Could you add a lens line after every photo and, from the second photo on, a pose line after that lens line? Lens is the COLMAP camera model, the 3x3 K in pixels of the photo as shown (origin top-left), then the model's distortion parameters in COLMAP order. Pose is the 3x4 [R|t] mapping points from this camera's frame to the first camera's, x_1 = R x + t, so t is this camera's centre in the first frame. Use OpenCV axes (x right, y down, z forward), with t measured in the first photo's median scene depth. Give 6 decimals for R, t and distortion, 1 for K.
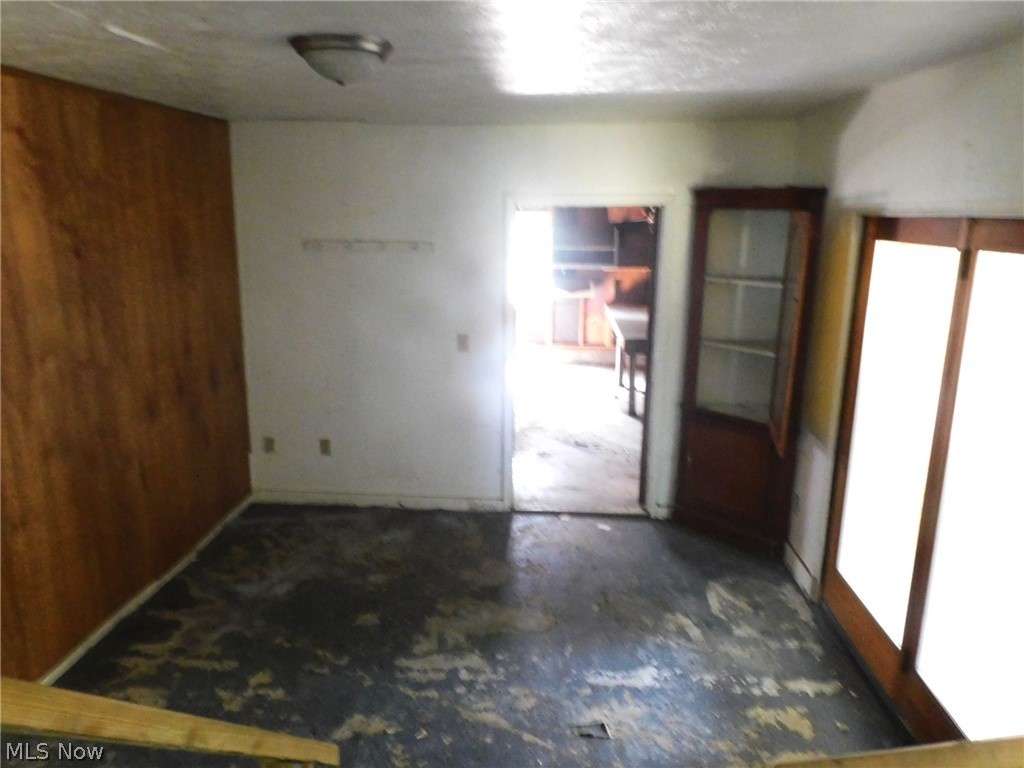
lens RADIAL K [[745.3, 0, 525.0], [0, 745.3, 380.9], [0, 0, 1]] dist [-0.001455, 0.000858]
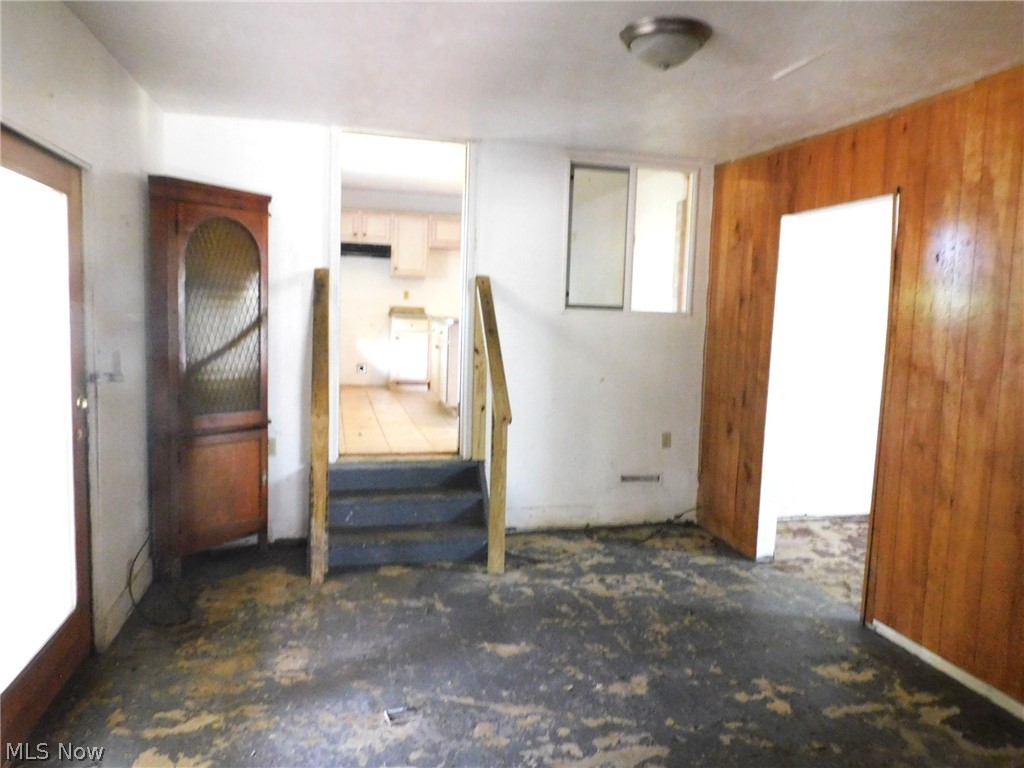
lens RADIAL K [[745.3, 0, 525.0], [0, 745.3, 380.9], [0, 0, 1]] dist [-0.001455, 0.000858]
pose [[-0.953168, -0.013733, -0.302129, 0.218659], [-0.110984, 0.945160, 0.307173, -0.217796], [0.281342, 0.326318, -0.902421, 1.638538]]
